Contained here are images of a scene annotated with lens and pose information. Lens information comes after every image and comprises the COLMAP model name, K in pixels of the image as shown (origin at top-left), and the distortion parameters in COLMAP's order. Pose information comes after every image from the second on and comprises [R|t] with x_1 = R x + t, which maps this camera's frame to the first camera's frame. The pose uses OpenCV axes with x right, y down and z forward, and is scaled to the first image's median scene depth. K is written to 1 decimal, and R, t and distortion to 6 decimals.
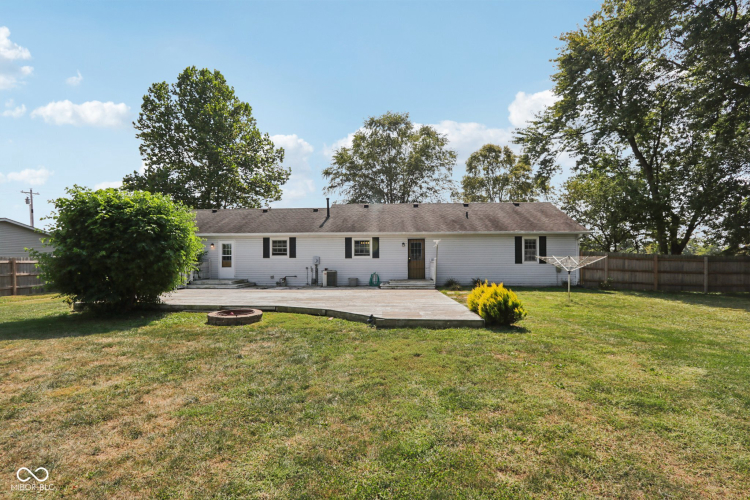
lens RADIAL K [[354.9, 0, 375.5], [0, 354.9, 251.5], [0, 0, 1]] dist [-0.018580, 0.003760]
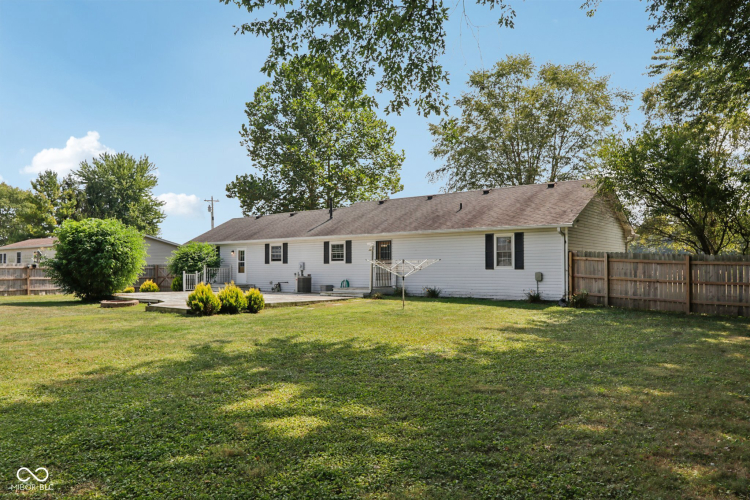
lens RADIAL K [[573.9, 0, 370.4], [0, 573.9, 241.6], [0, 0, 1]] dist [-0.028830, 0.006216]
pose [[0.802344, -0.028992, -0.596158, 0.896375], [0.016968, 0.999524, -0.025772, 0.001719], [0.596621, 0.010563, 0.802454, -0.141649]]
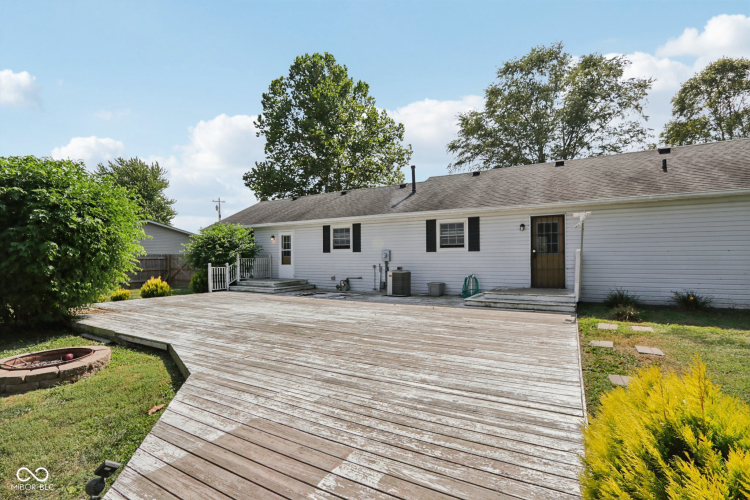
lens RADIAL K [[354.9, 0, 366.2], [0, 354.9, 248.3], [0, 0, 1]] dist [-0.018580, 0.003760]
pose [[0.882924, -0.015004, -0.469276, 0.119363], [0.018054, 0.999835, 0.002001, 0.008963], [0.469169, -0.010240, 0.883049, 0.364890]]
